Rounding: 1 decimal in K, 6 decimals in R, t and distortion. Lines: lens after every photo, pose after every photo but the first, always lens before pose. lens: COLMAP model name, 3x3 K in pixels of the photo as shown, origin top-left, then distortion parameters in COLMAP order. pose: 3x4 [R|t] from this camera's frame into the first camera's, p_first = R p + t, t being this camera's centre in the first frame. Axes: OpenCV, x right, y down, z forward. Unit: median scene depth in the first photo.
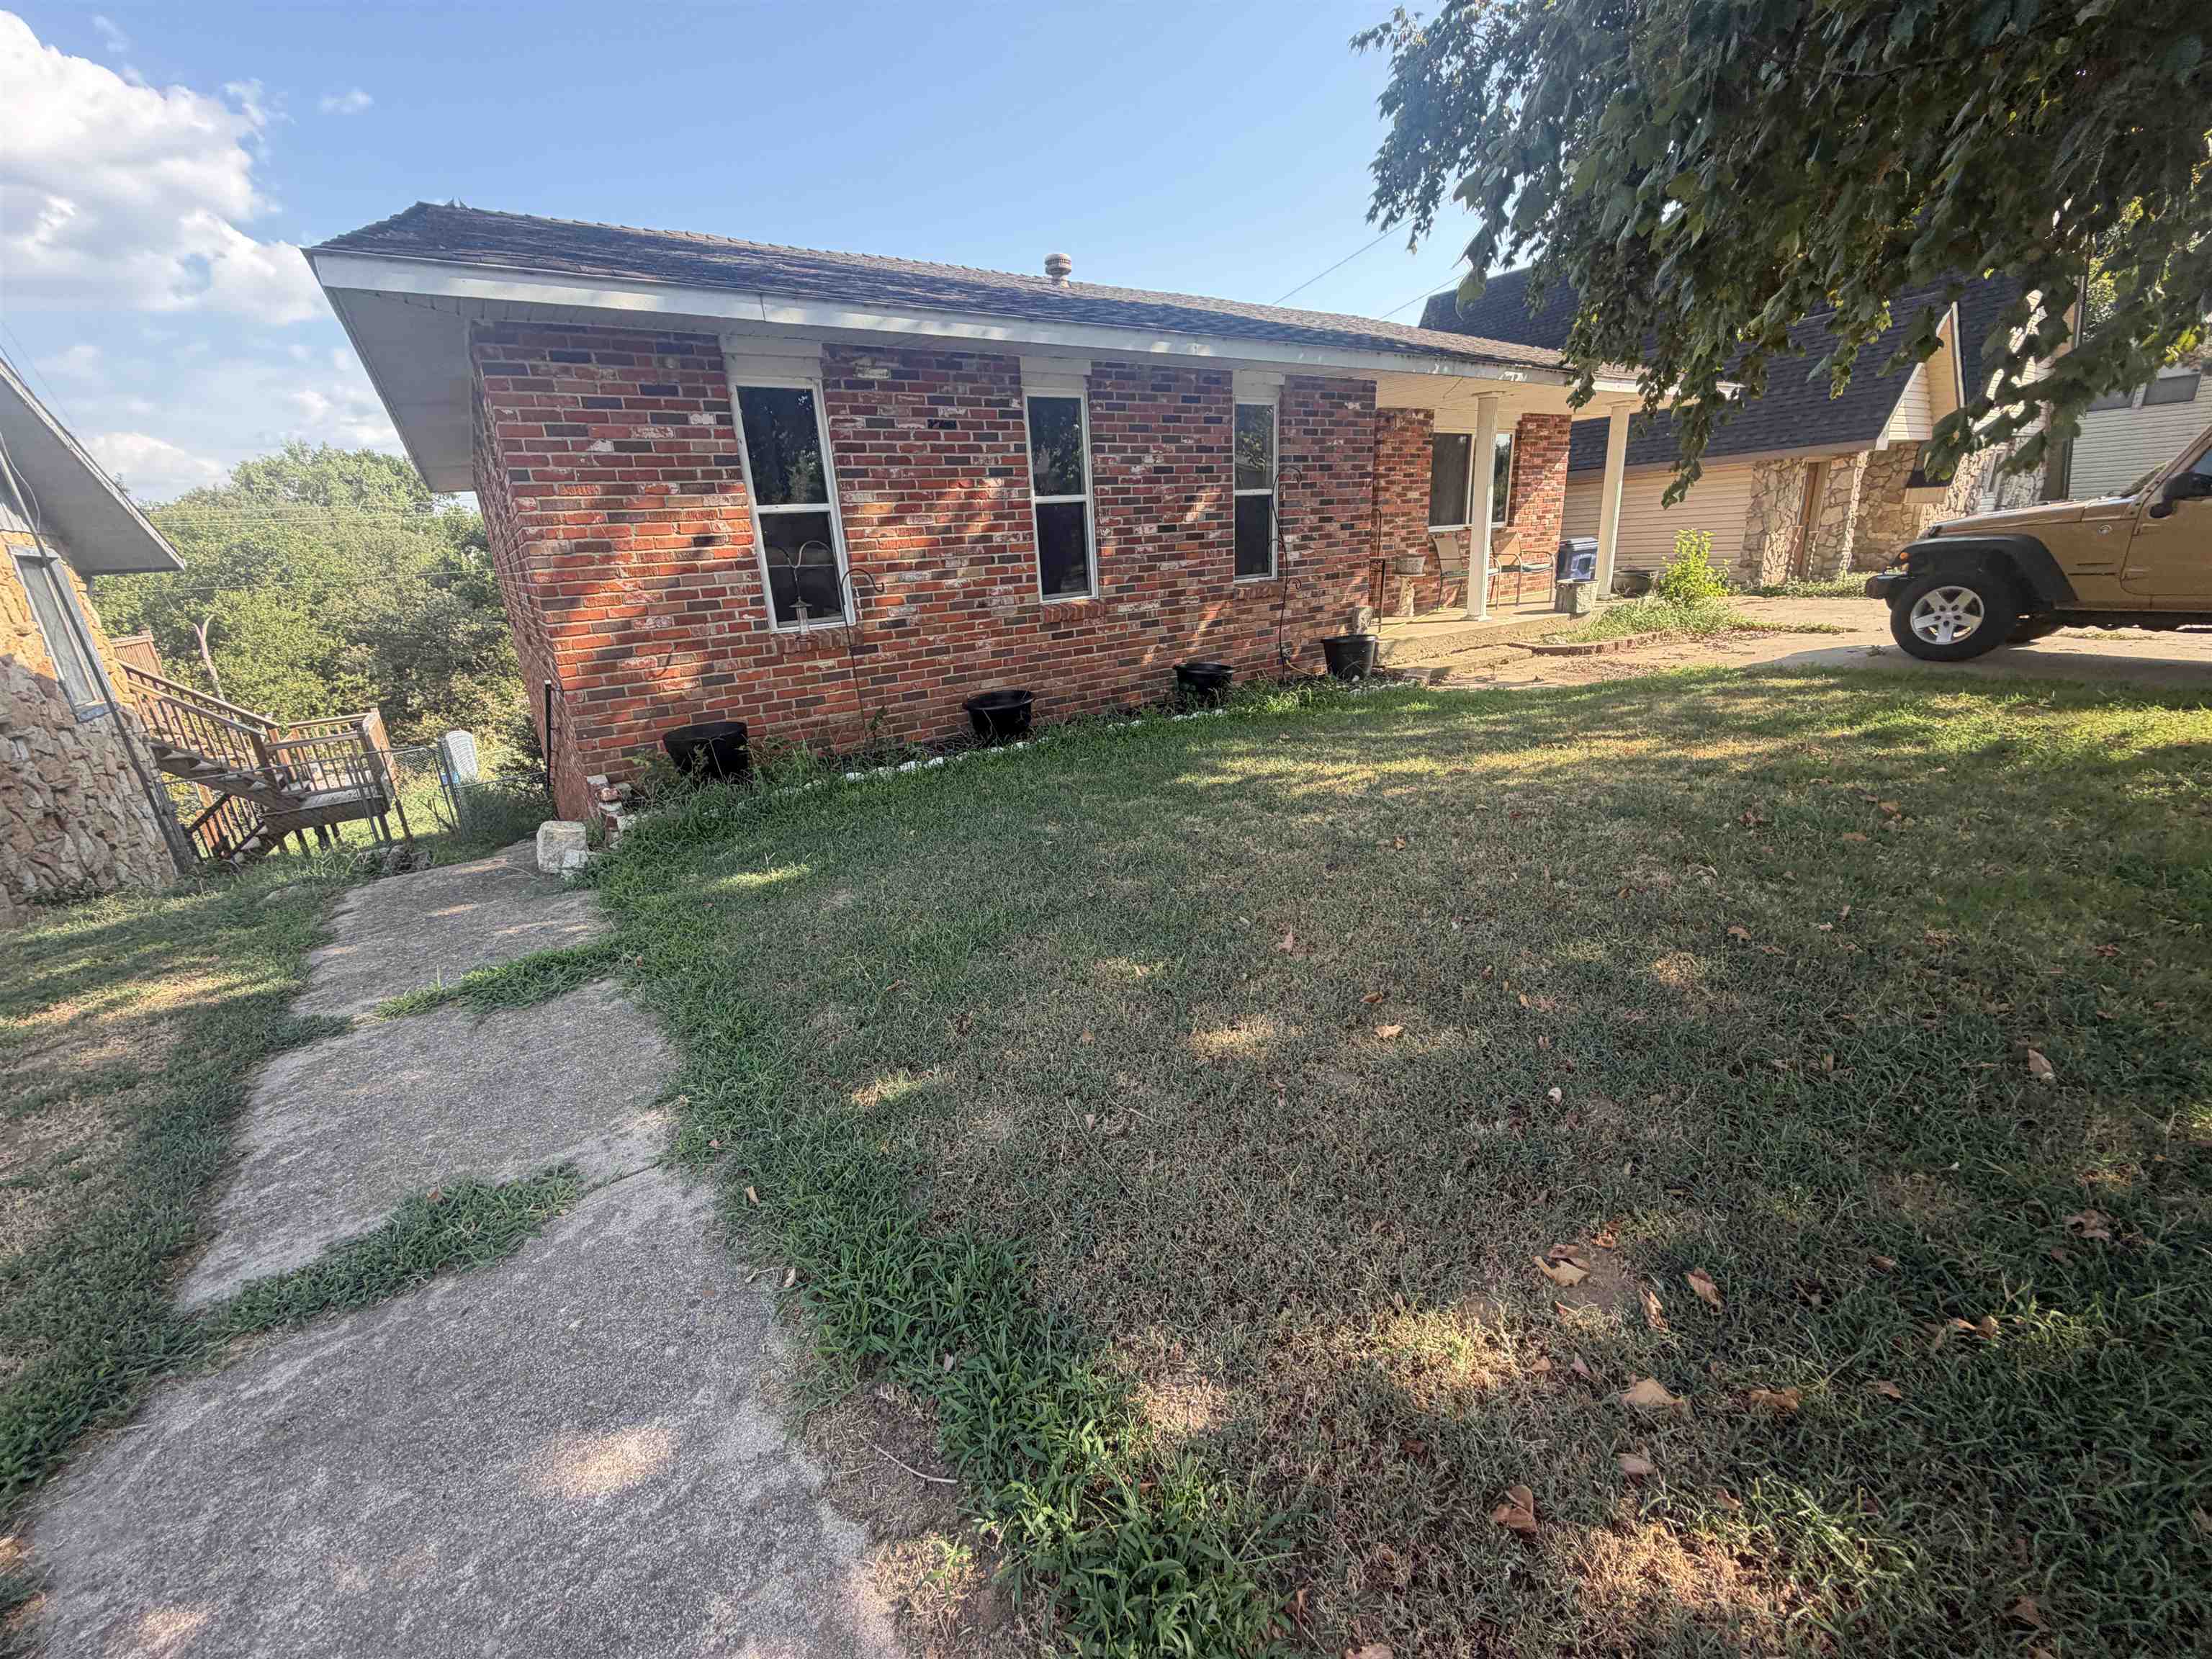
lens RADIAL K [[877.9, 0, 1099.5], [0, 877.9, 826.3], [0, 0, 1]] dist [-0.001279, 0.000539]
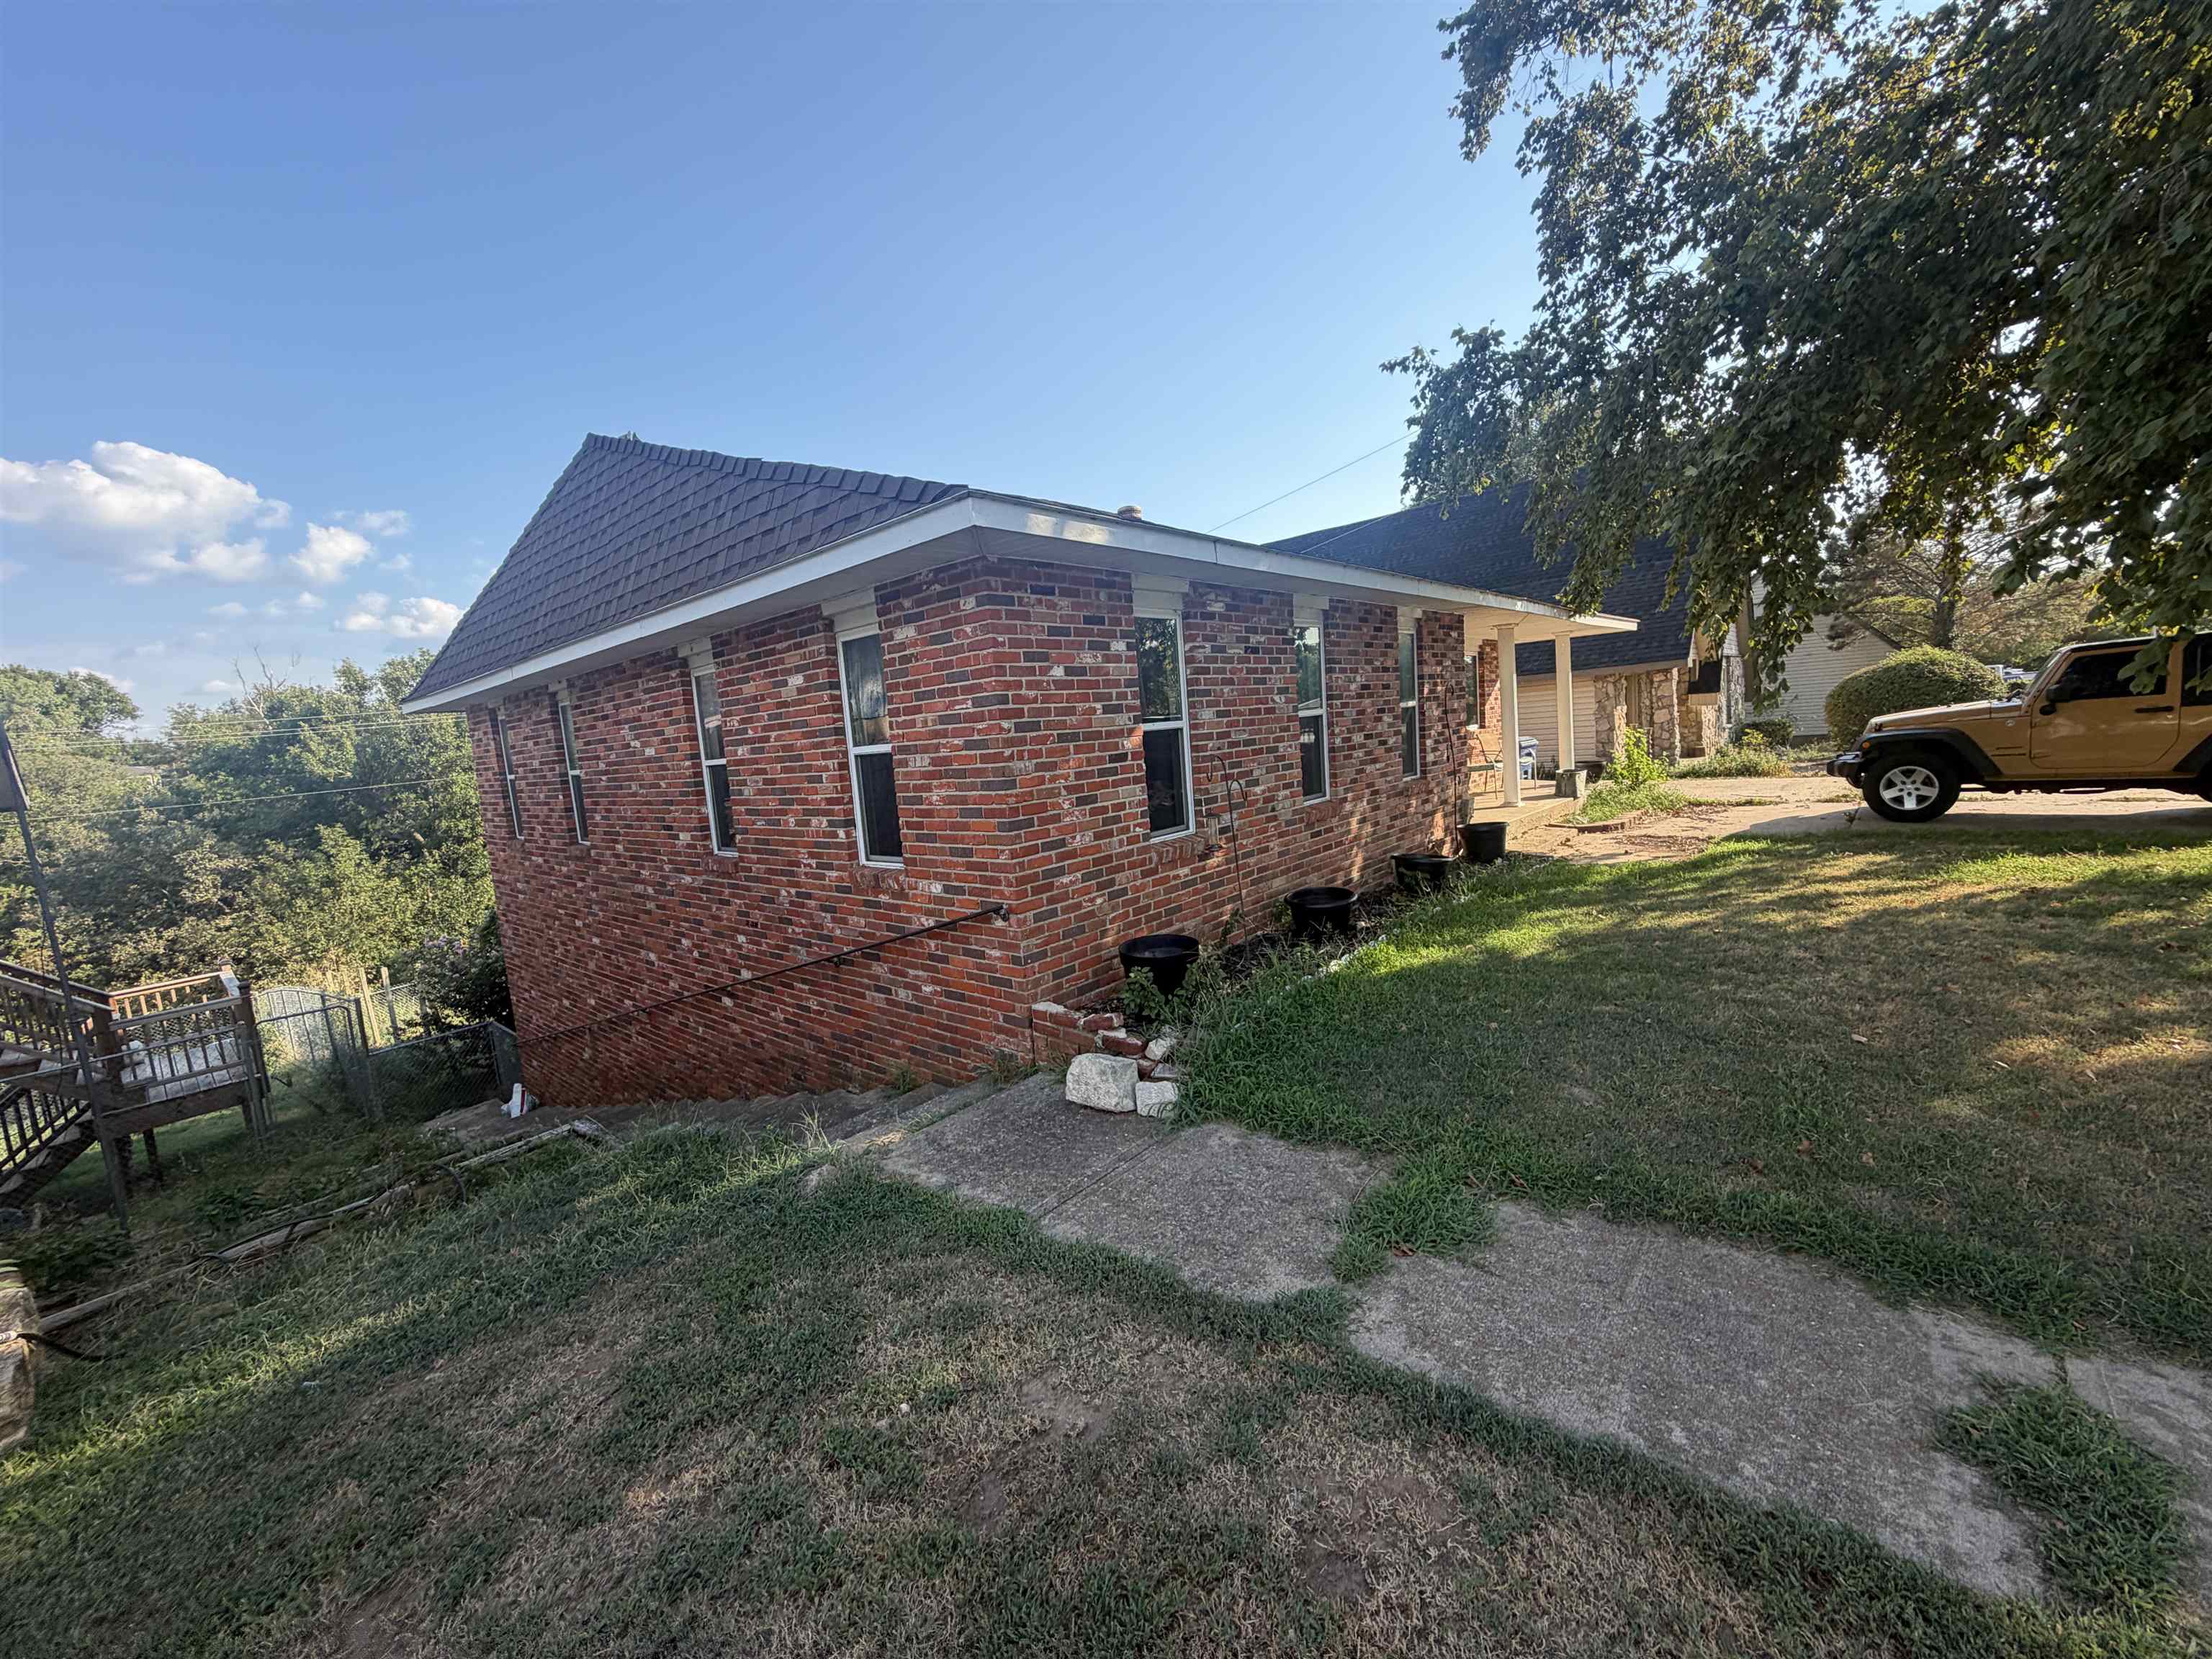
lens RADIAL K [[877.9, 0, 1095.0], [0, 877.9, 826.6], [0, 0, 1]] dist [-0.001279, 0.000539]
pose [[0.970607, -0.044356, 0.236545, -0.610119], [0.095396, 0.973267, -0.208928, -0.033556], [-0.220954, 0.225353, 0.948892, 0.055042]]
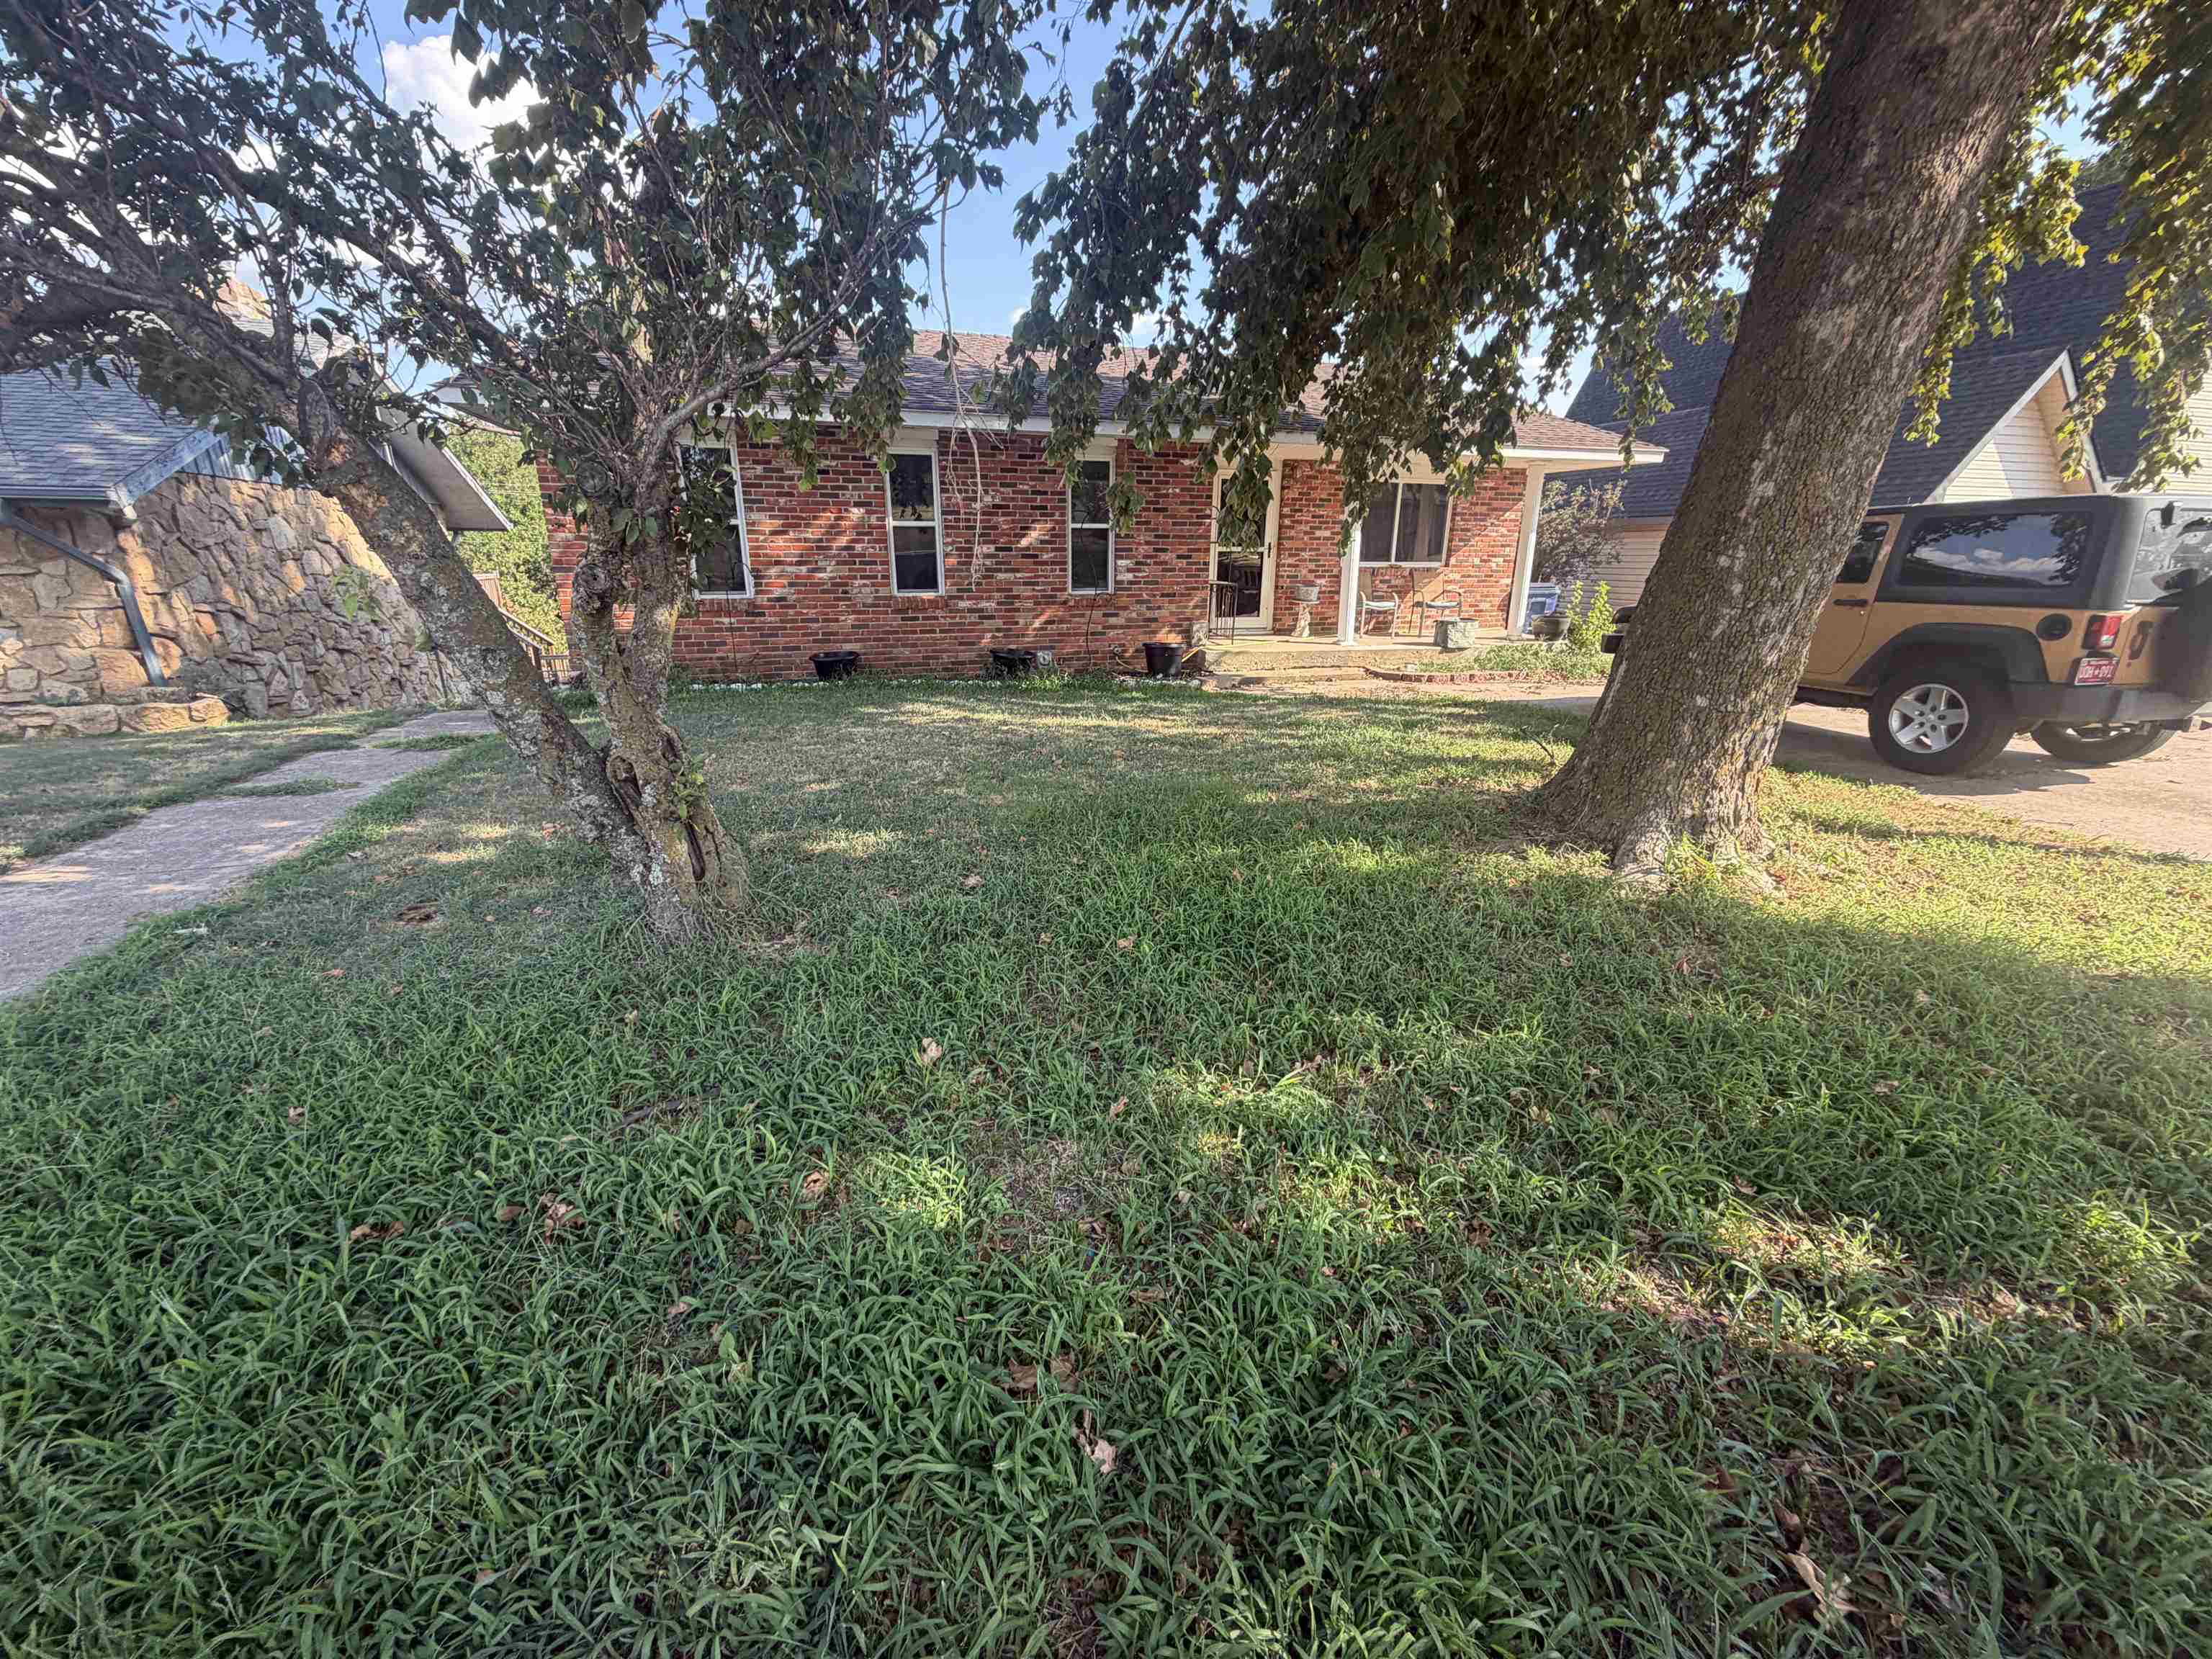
lens RADIAL K [[877.9, 0, 1104.2], [0, 877.9, 821.0], [0, 0, 1]] dist [-0.001279, 0.000539]
pose [[0.955450, 0.146877, -0.256013, 0.741478], [-0.149043, 0.988769, 0.011035, 0.048715], [0.254758, 0.027613, 0.966610, -0.316724]]
